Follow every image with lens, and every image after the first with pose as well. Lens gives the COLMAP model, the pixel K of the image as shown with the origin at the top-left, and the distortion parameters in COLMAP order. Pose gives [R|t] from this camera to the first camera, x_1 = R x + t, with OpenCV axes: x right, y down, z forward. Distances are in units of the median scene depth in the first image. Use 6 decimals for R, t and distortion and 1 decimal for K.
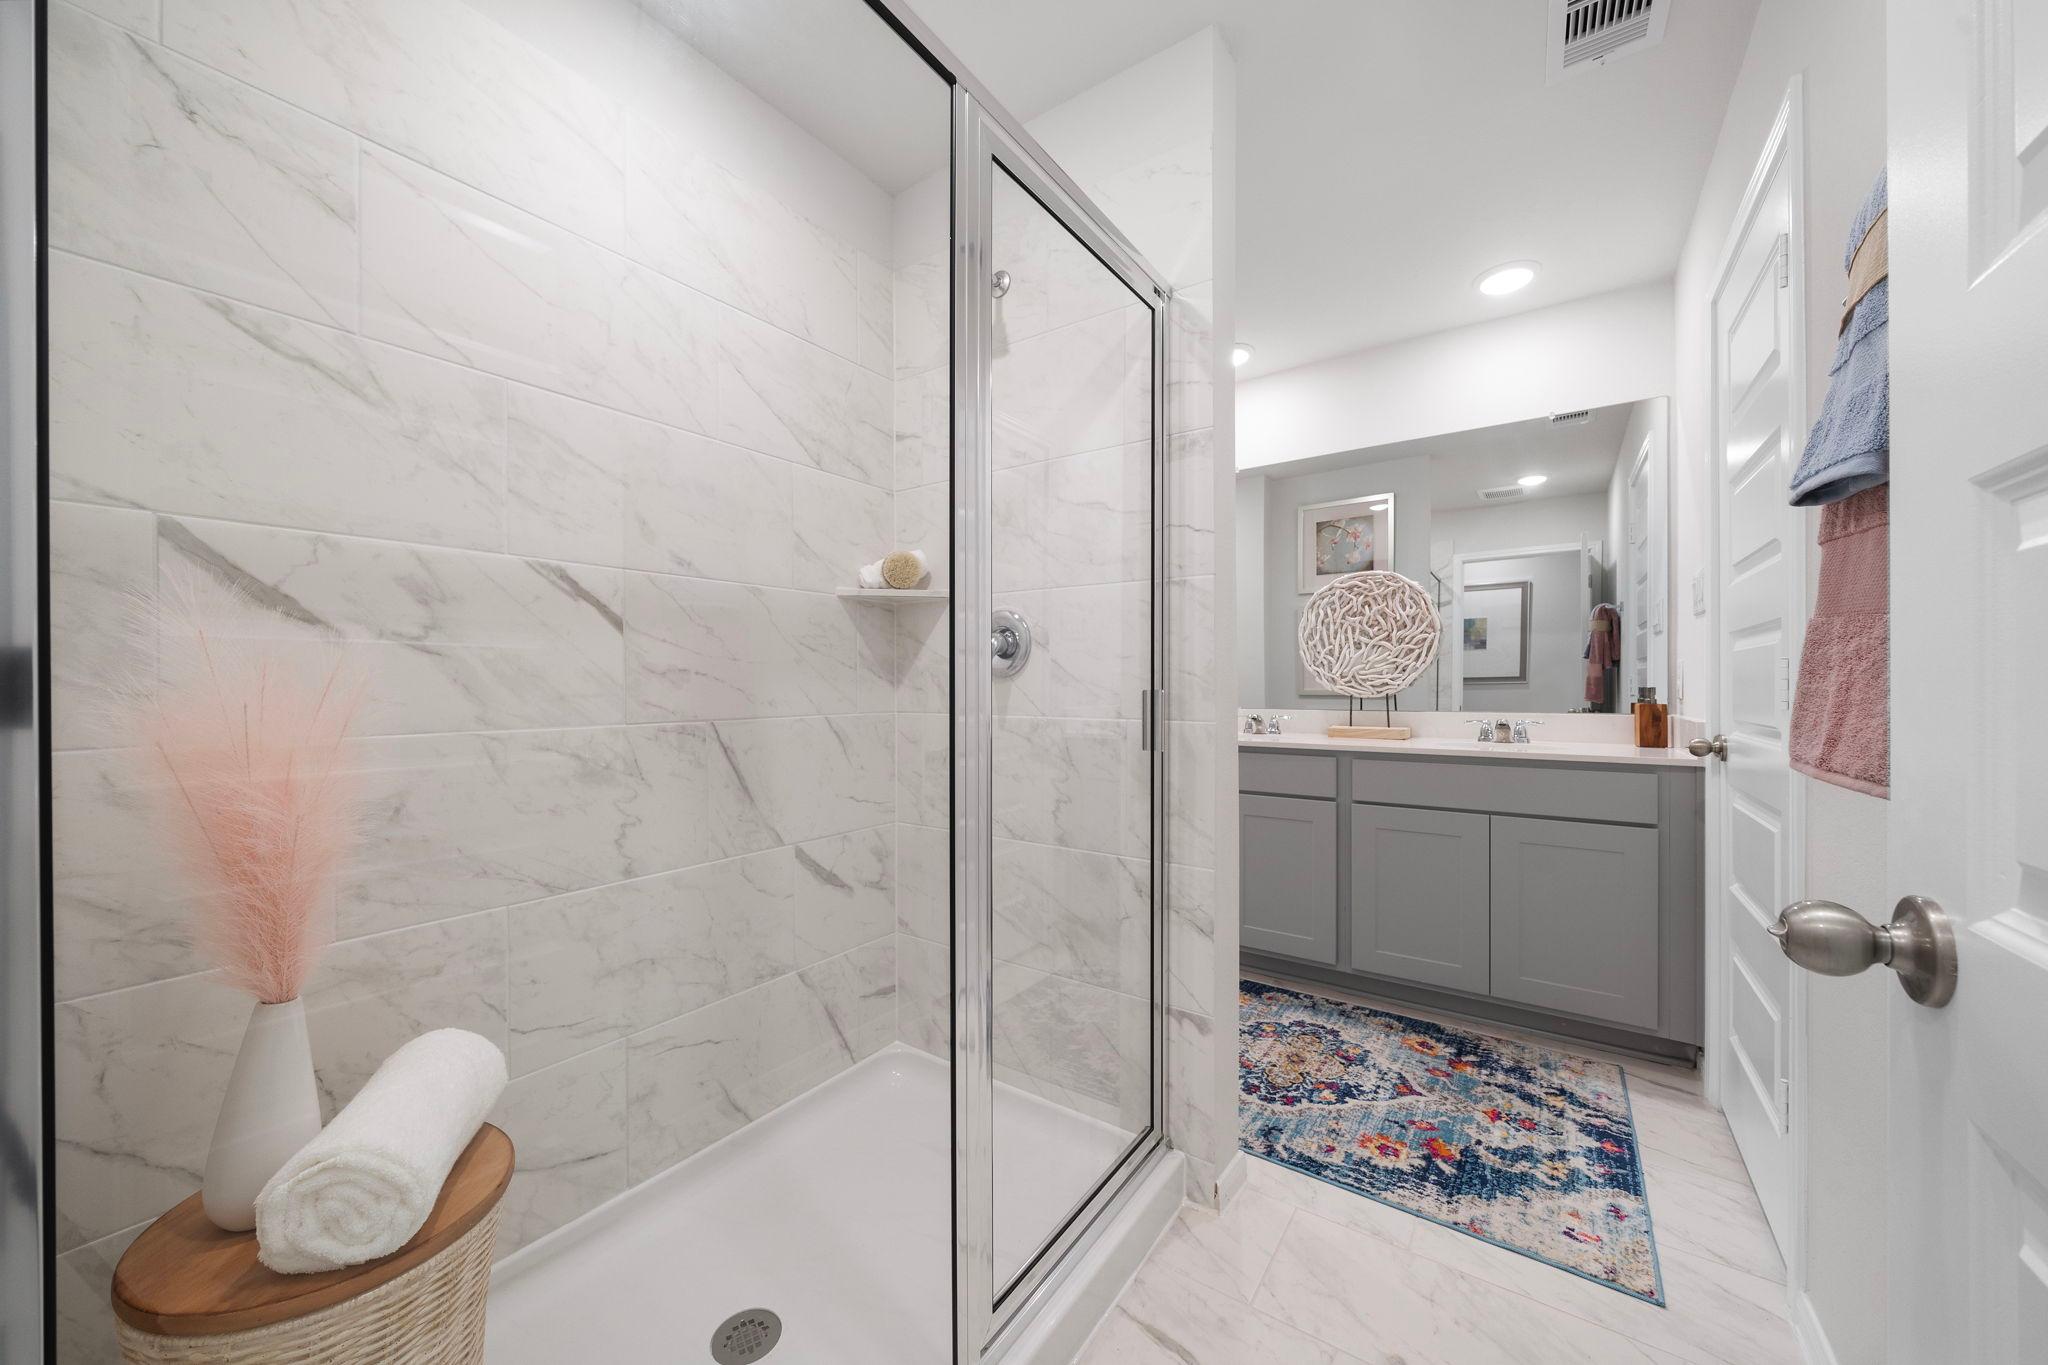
lens RADIAL K [[720.1, 0, 1021.8], [0, 720.1, 689.8], [0, 0, 1]] dist [-0.003266, -0.000169]
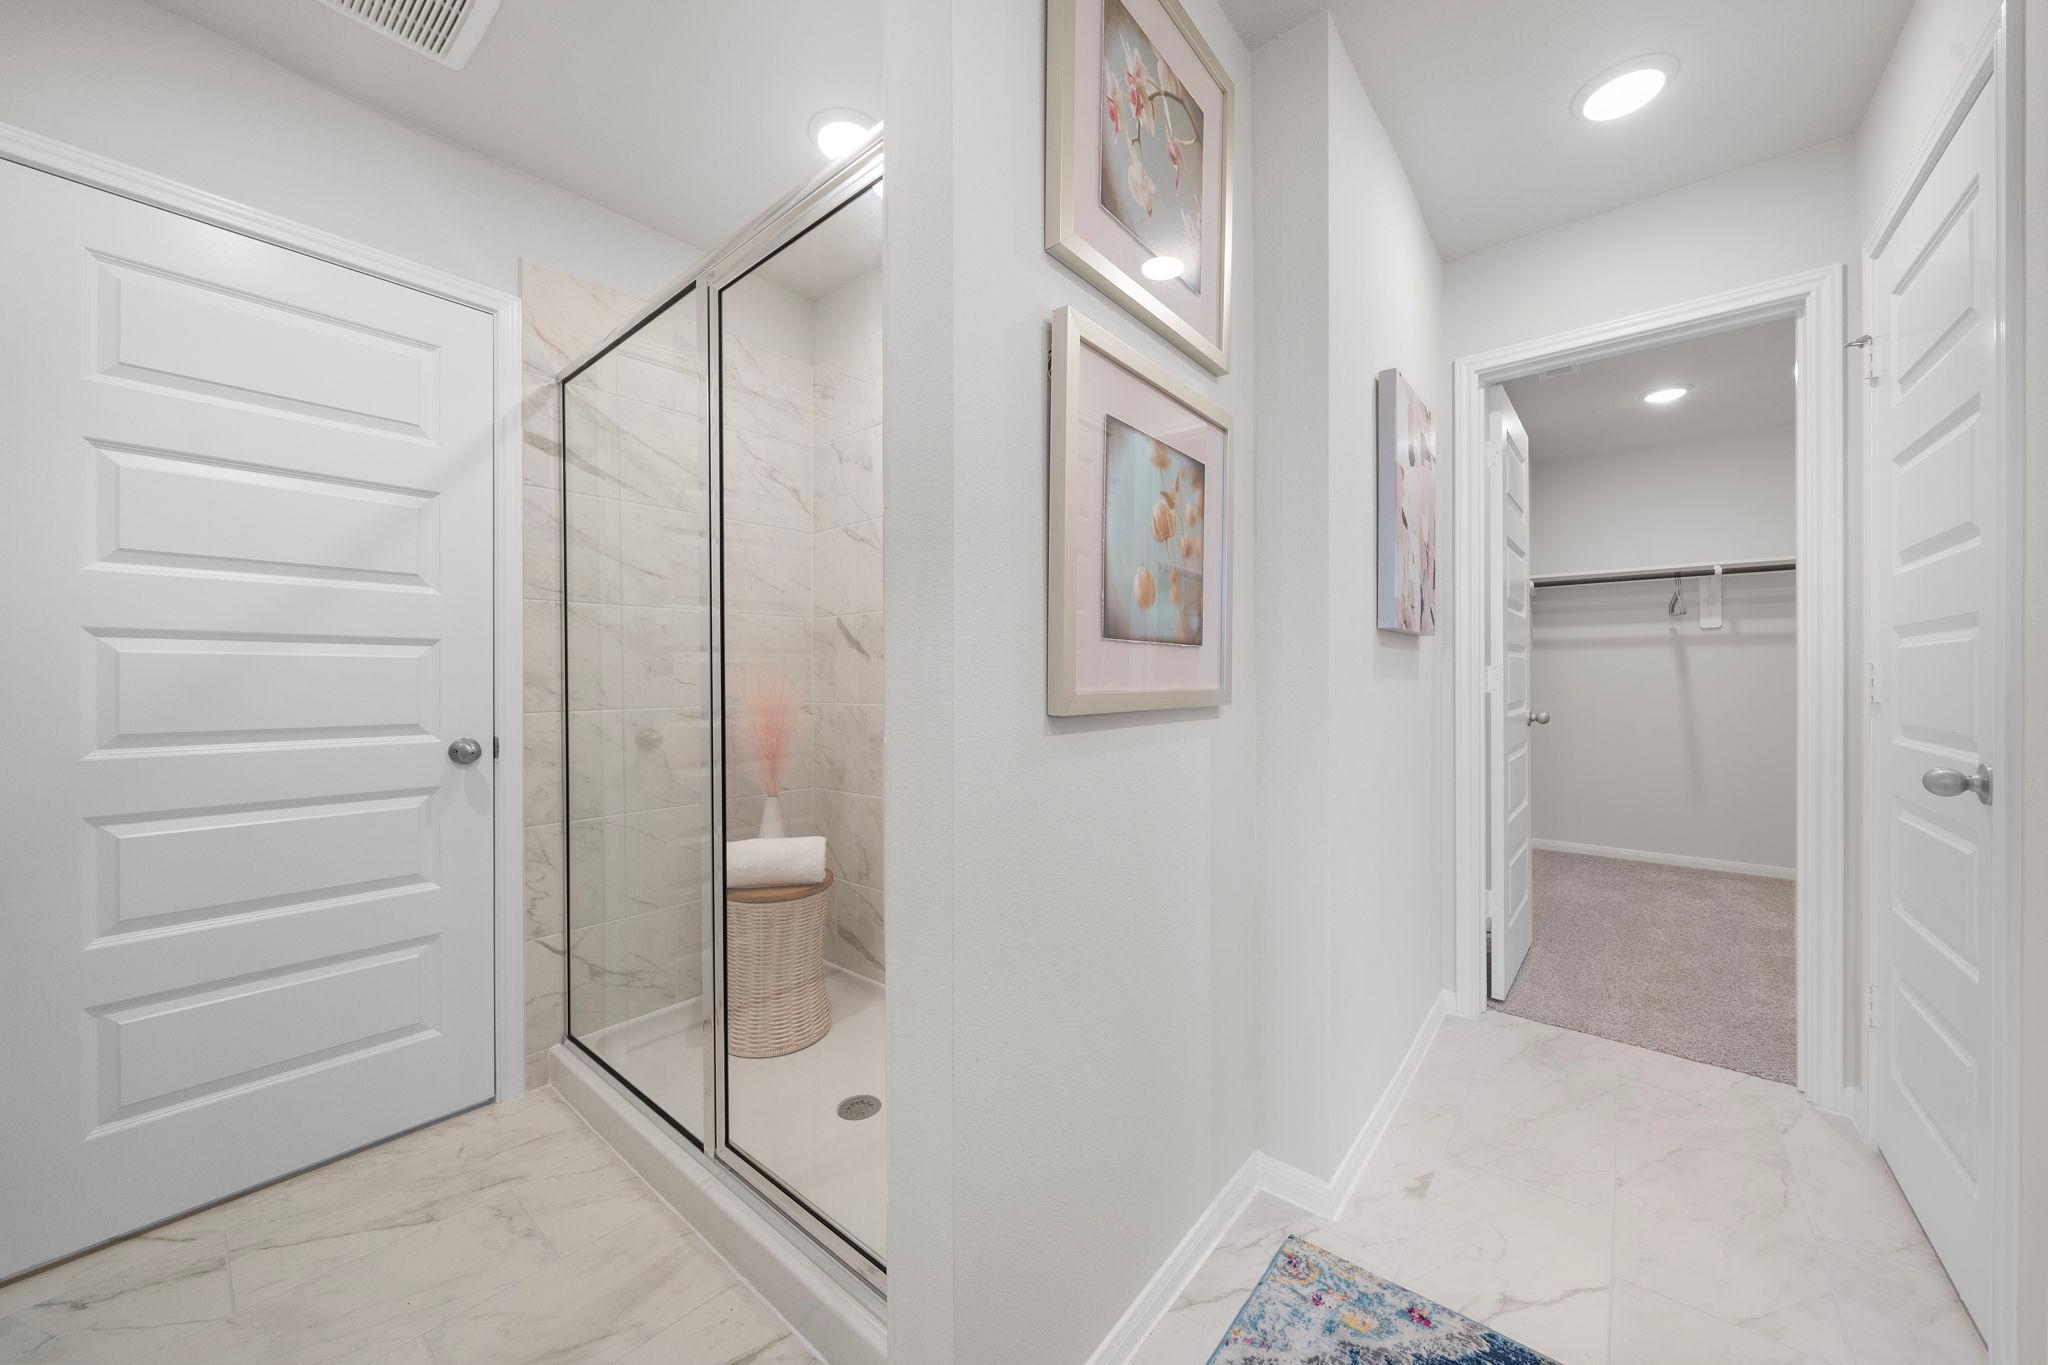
lens RADIAL K [[724.5, 0, 1016.3], [0, 724.5, 681.5], [0, 0, 1]] dist [-0.000929, -0.000176]
pose [[-0.067898, 0.005718, -0.997676, 0.467716], [0.001121, 0.999983, 0.005655, -0.005615], [0.997692, -0.000735, -0.067903, 0.599599]]
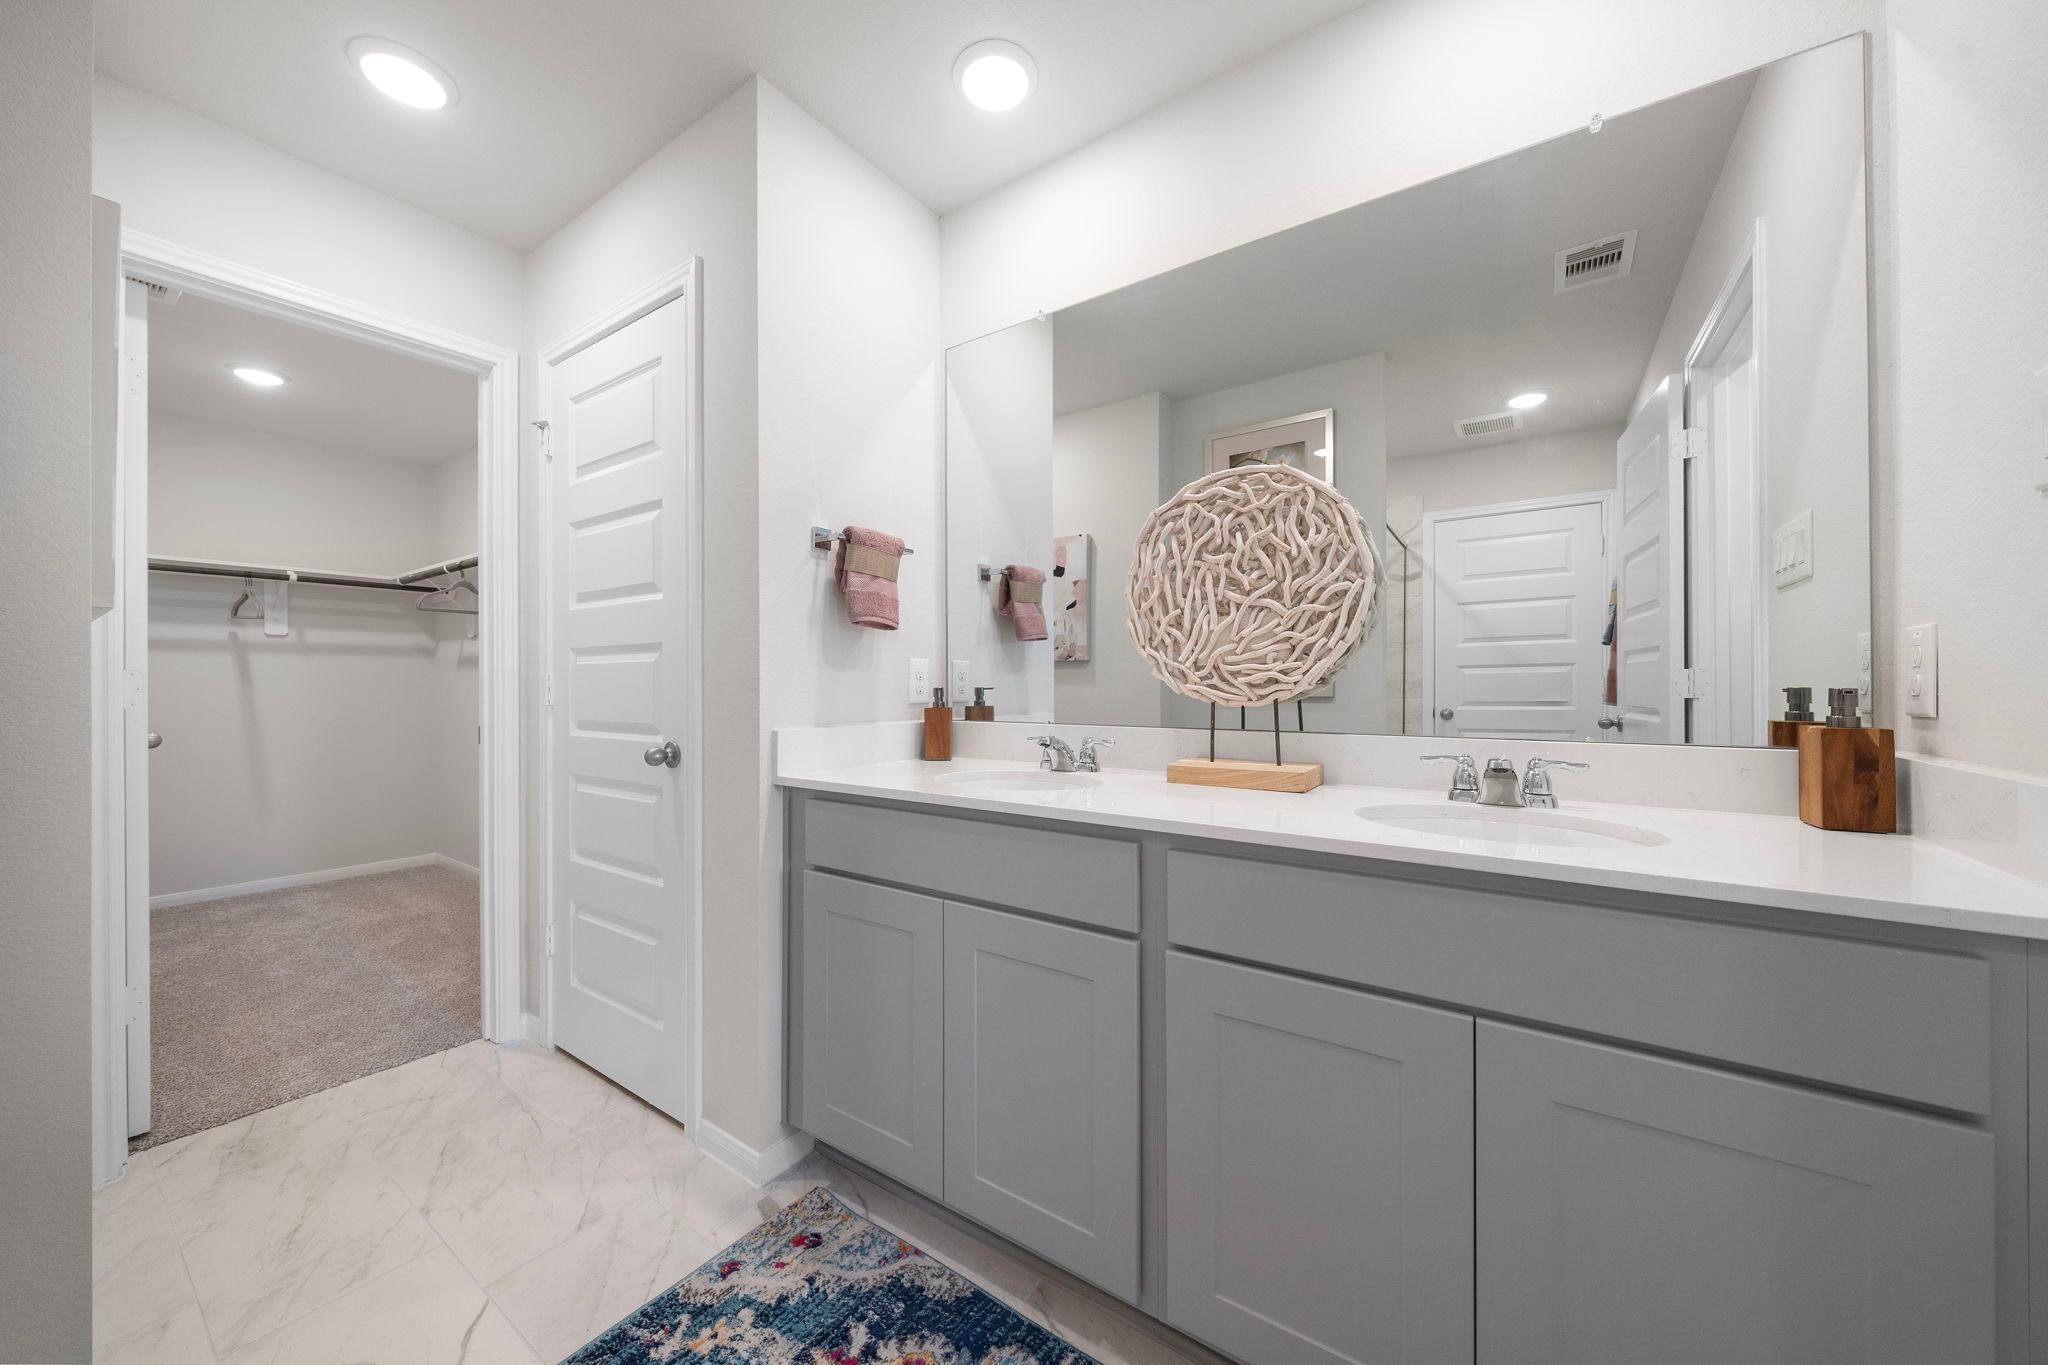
lens RADIAL K [[724.5, 0, 1016.3], [0, 724.5, 681.5], [0, 0, 1]] dist [-0.000929, -0.000176]
pose [[0.999852, -0.000458, 0.017178, 0.311046], [0.000575, 0.999976, -0.006860, -0.004291], [-0.017174, 0.006869, 0.999829, 0.479463]]
